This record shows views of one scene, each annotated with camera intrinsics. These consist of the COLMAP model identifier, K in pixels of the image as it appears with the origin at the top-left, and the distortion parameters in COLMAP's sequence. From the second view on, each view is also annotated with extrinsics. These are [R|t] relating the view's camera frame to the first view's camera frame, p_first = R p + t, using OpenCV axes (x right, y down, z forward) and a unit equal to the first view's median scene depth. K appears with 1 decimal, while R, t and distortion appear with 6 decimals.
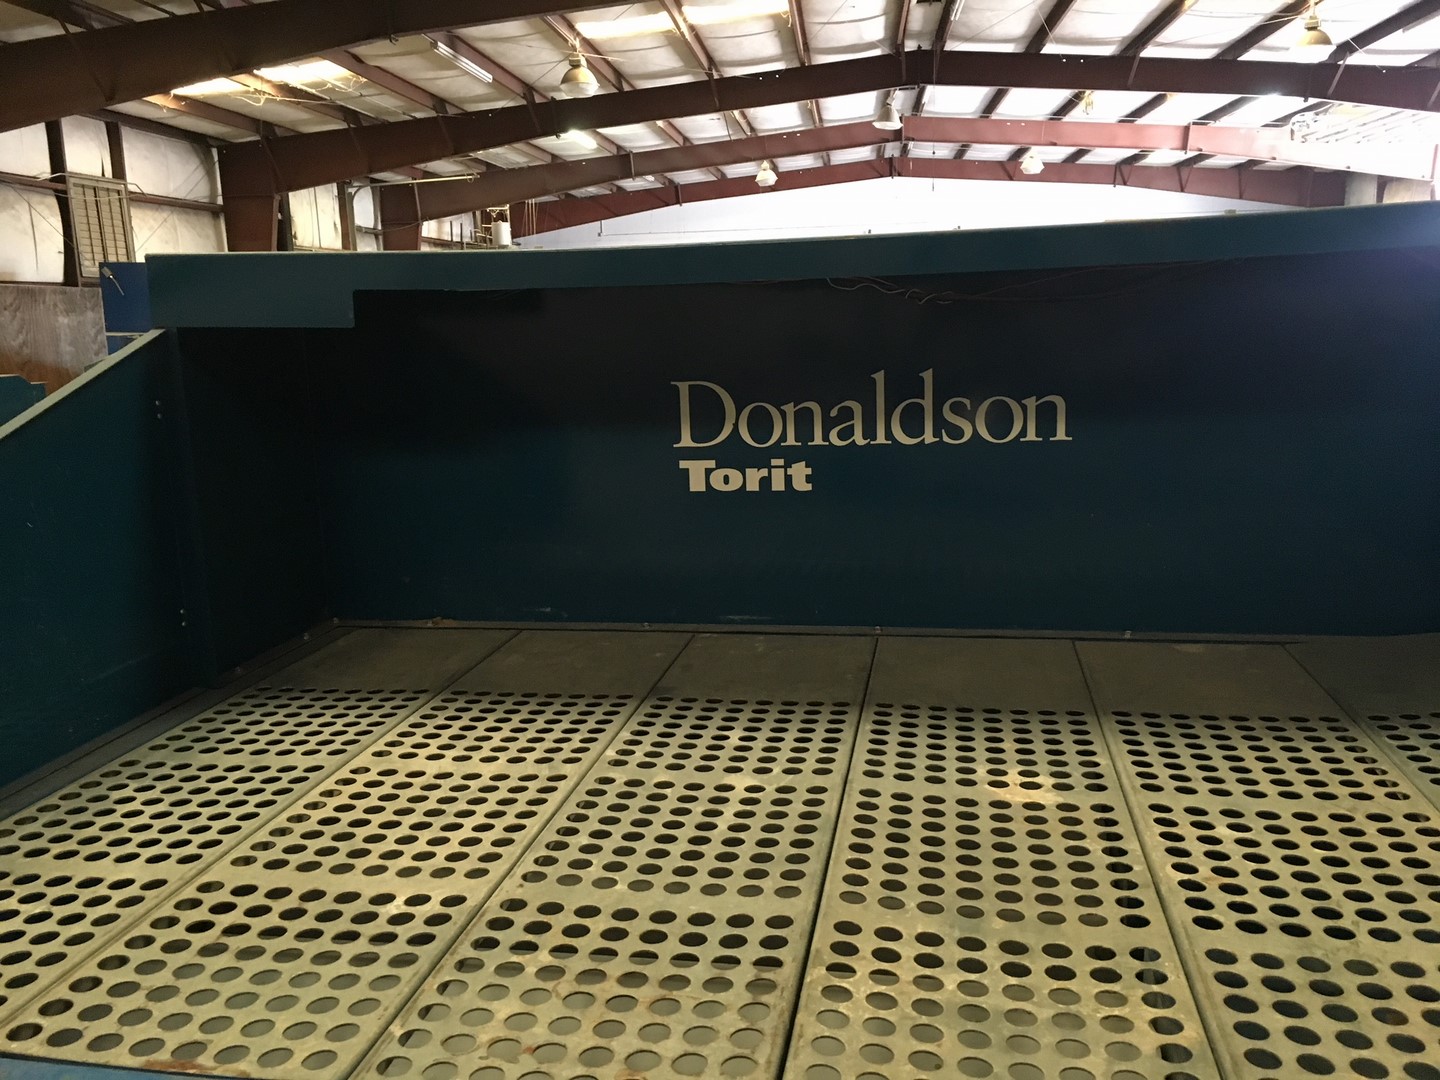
lens RADIAL K [[1232.3, 0, 717.9], [0, 1232.3, 509.4], [0, 0, 1]] dist [0.095543, -0.137665]
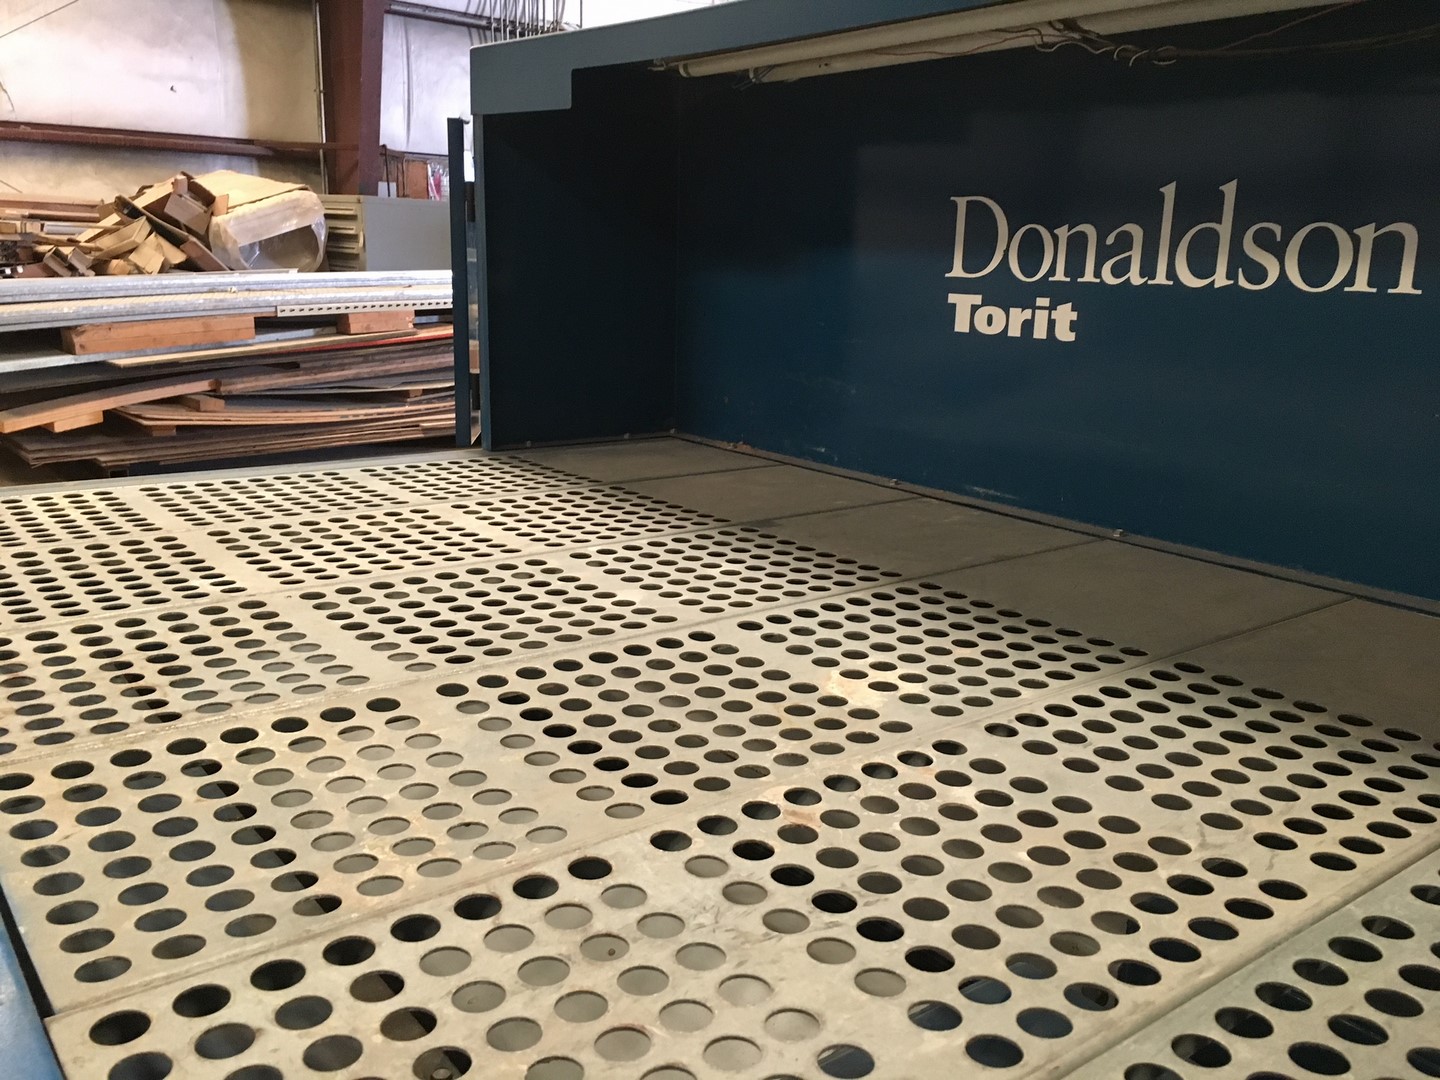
lens RADIAL K [[1226.0, 0, 720.0], [0, 1226.0, 540.0], [0, 0, 1]] dist [0.083084, -0.125643]
pose [[0.740761, 0.204755, -0.639804, 0.440763], [-0.151570, 0.978800, 0.137756, 0.034268], [0.654446, -0.005069, 0.756091, 0.262979]]
